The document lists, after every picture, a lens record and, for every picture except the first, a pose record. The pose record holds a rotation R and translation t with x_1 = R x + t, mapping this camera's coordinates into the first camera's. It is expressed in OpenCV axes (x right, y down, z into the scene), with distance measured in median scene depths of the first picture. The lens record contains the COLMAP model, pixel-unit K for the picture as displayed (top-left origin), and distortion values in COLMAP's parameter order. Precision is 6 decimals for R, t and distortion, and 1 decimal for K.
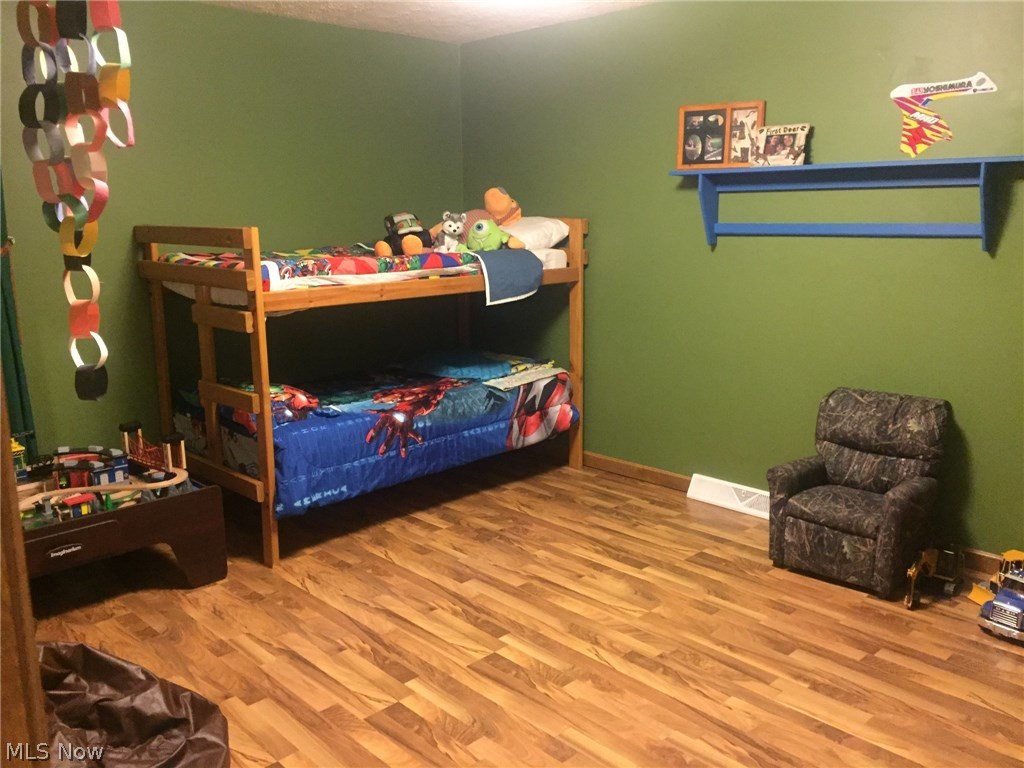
lens RADIAL K [[879.4, 0, 512.0], [0, 879.4, 384.0], [0, 0, 1]] dist [0.091252, -0.121271]
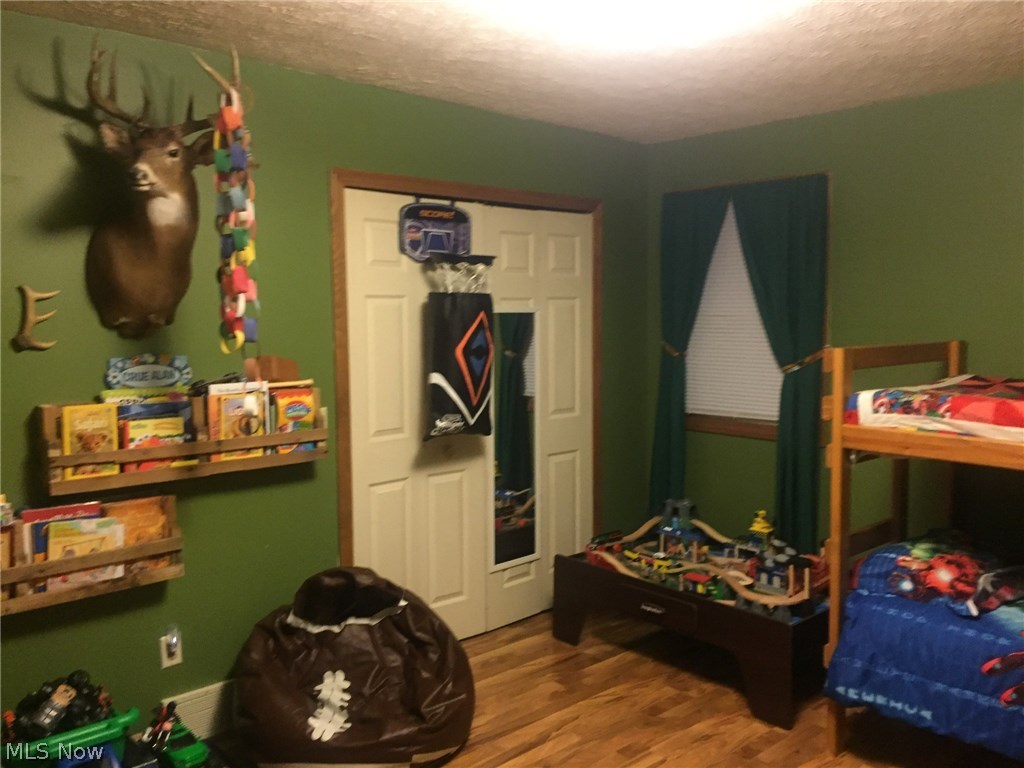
lens RADIAL K [[879.4, 0, 512.0], [0, 879.4, 384.0], [0, 0, 1]] dist [0.091252, -0.121271]
pose [[-0.042303, 0.097647, -0.994322, 0.545168], [-0.195372, 0.975191, 0.104080, -0.159923], [0.979816, 0.198665, -0.022176, 0.670286]]
